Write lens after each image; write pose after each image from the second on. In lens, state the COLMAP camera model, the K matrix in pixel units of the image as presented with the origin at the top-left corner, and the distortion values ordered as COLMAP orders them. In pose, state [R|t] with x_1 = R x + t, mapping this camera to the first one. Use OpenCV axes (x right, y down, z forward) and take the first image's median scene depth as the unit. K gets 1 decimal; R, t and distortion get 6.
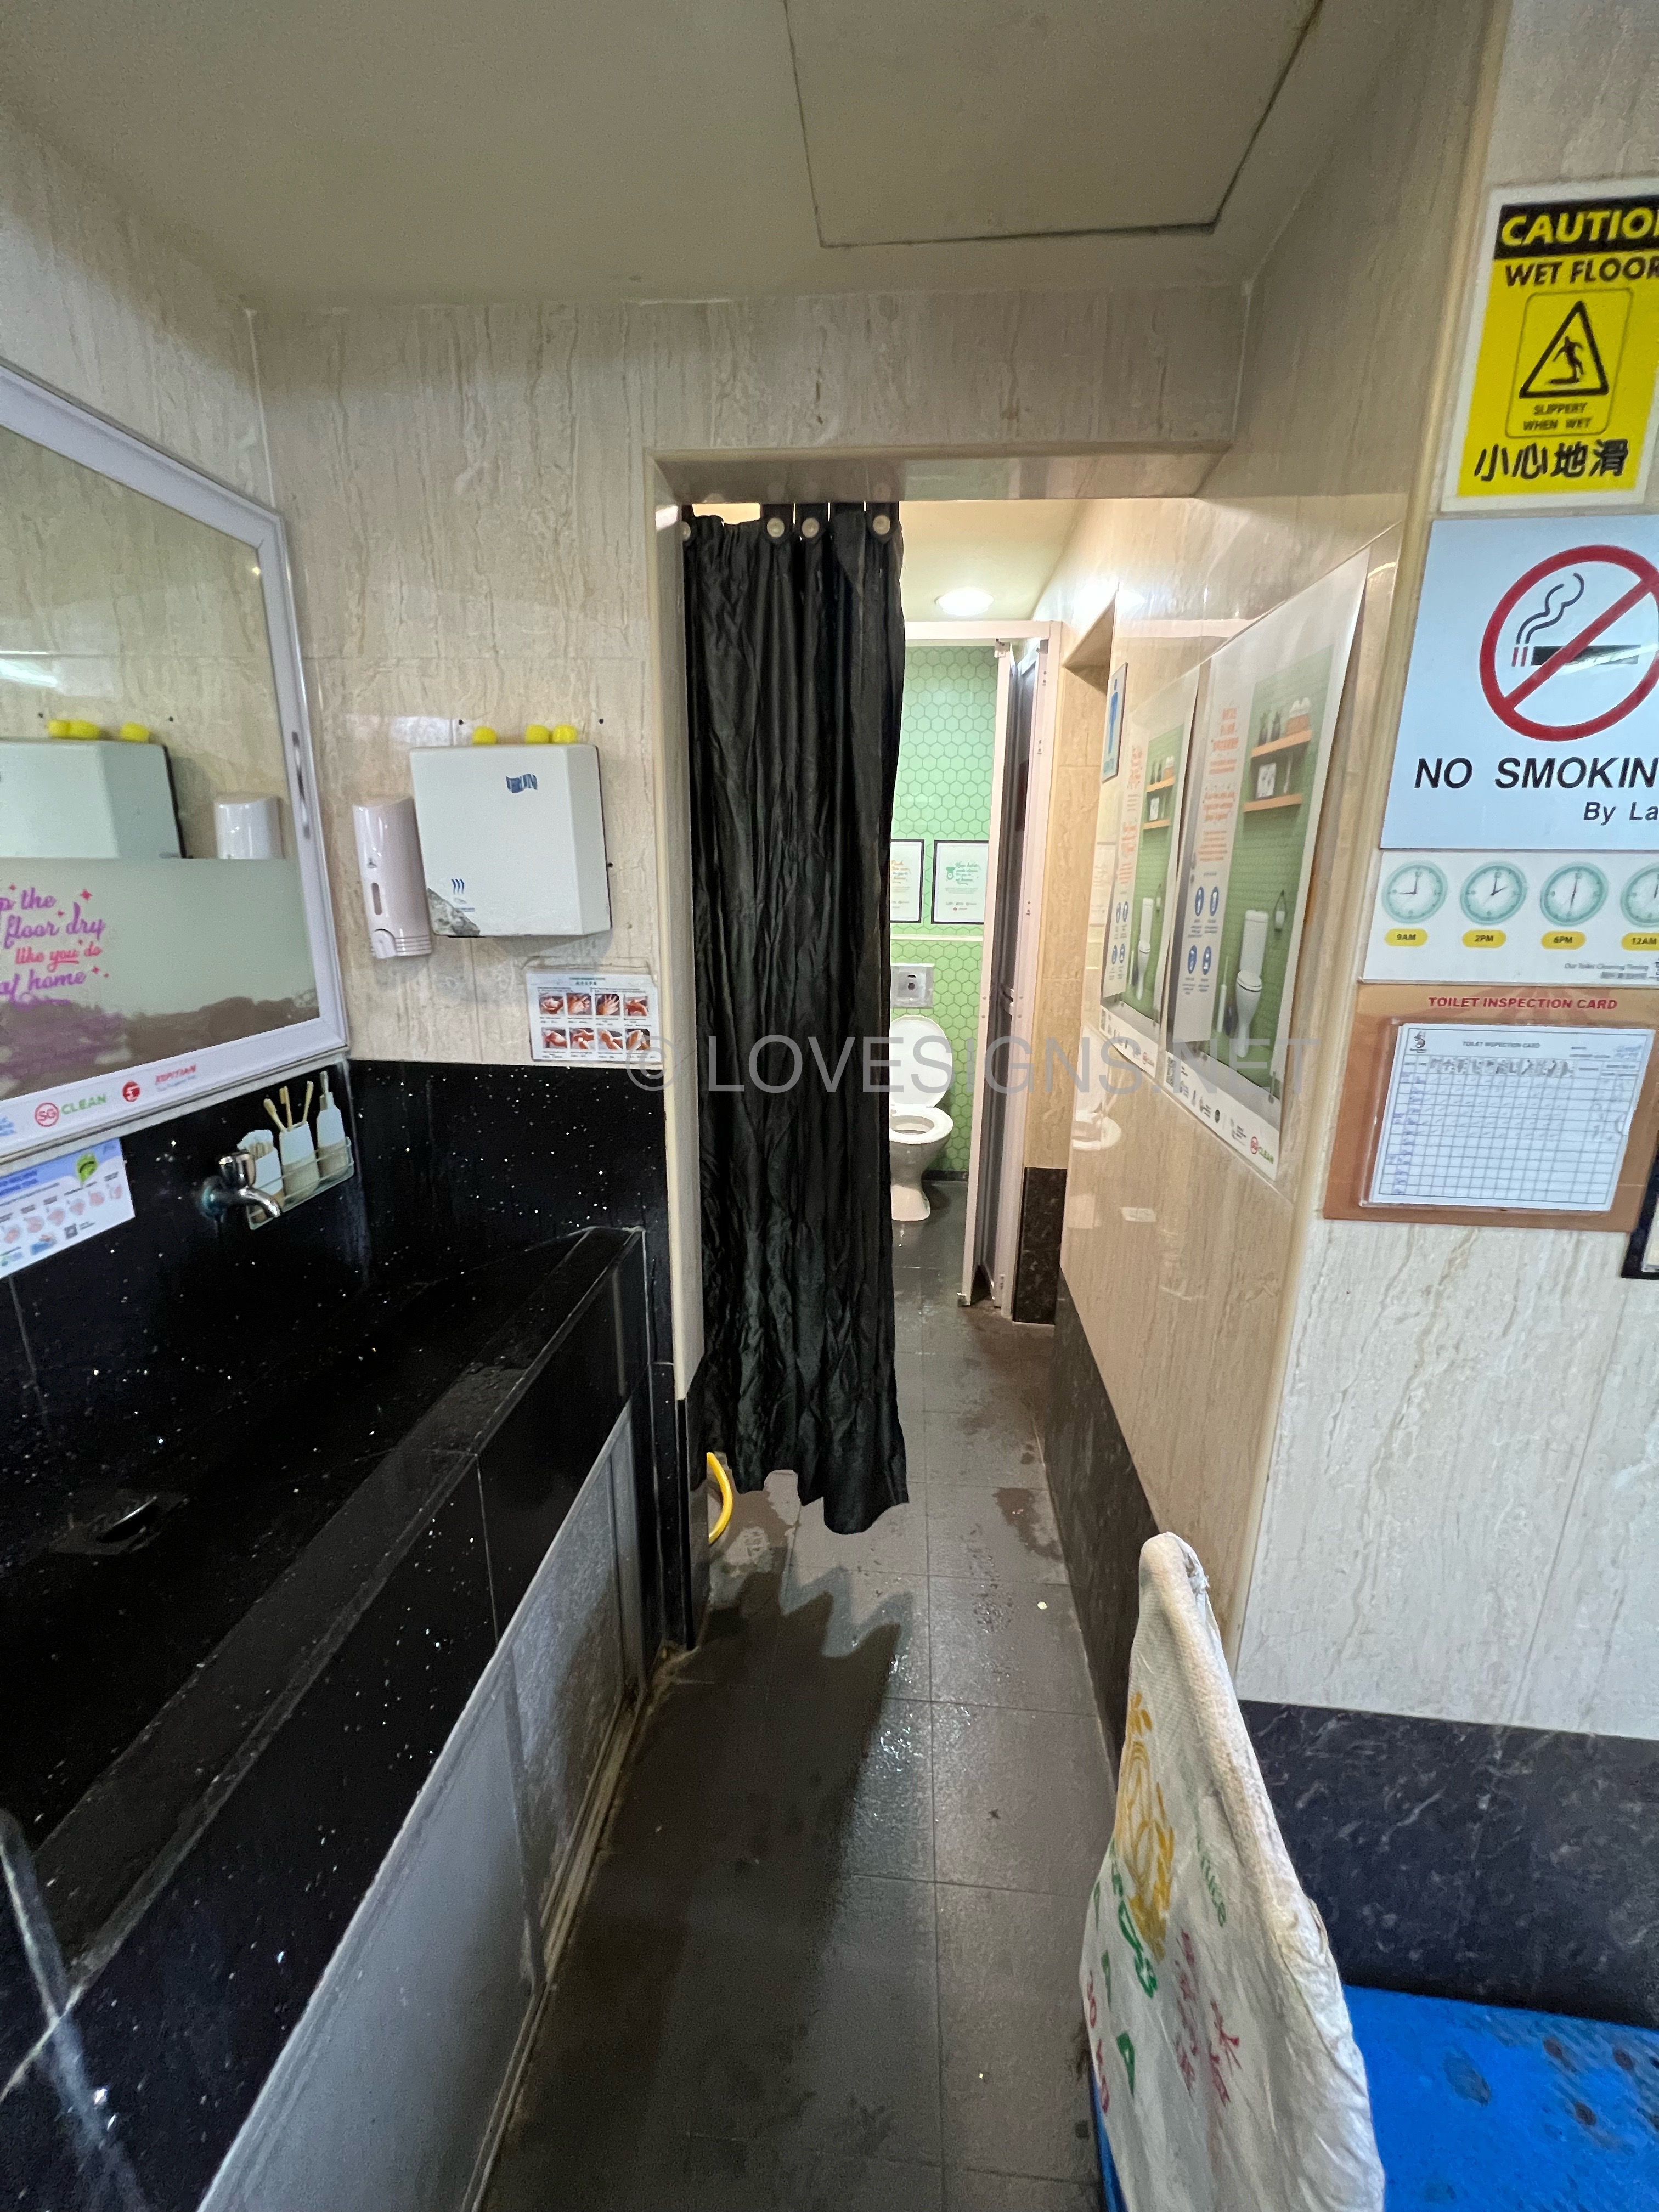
lens RADIAL K [[885.0, 0, 834.6], [0, 885.0, 1117.2], [0, 0, 1]] dist [0.001072, -0.000031]
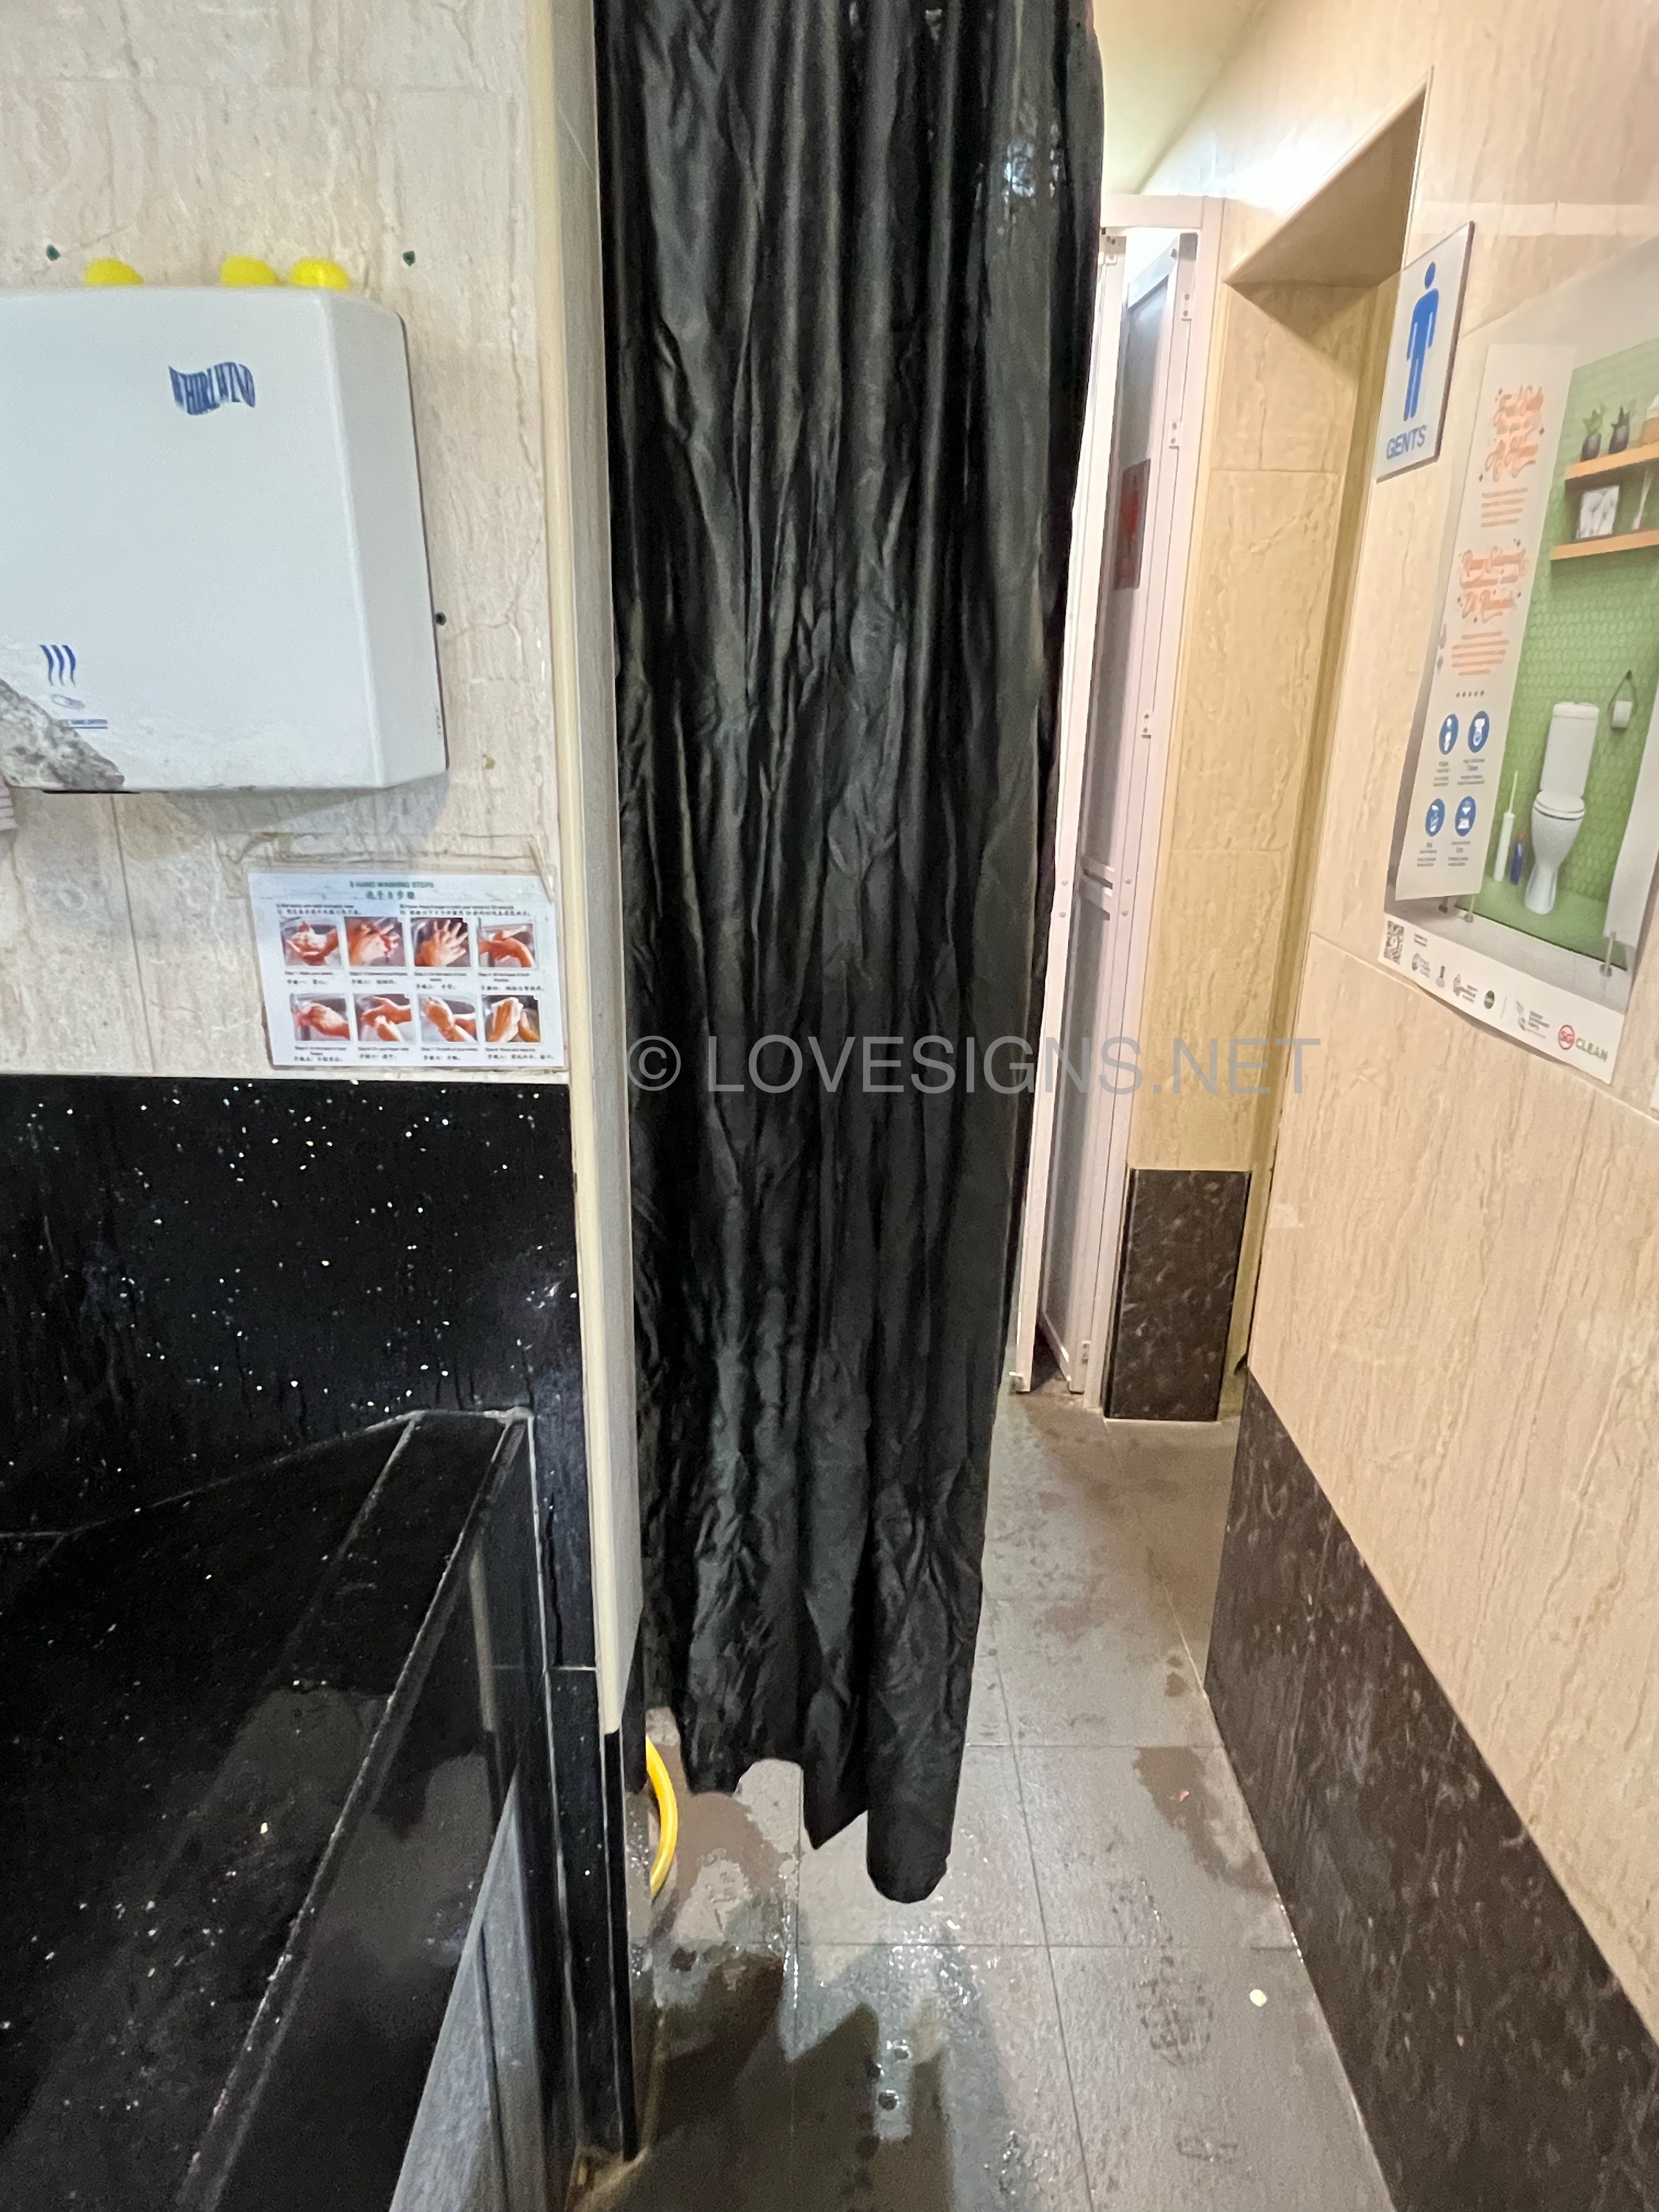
lens RADIAL K [[1290.1, 0, 836.8], [0, 1290.1, 1115.5], [0, 0, 1]] dist [0.001367, -0.002176]
pose [[0.996424, -0.022461, 0.081452, -0.111540], [0.017554, 0.998016, 0.060464, -0.075201], [-0.082648, -0.058818, 0.994842, 0.329255]]
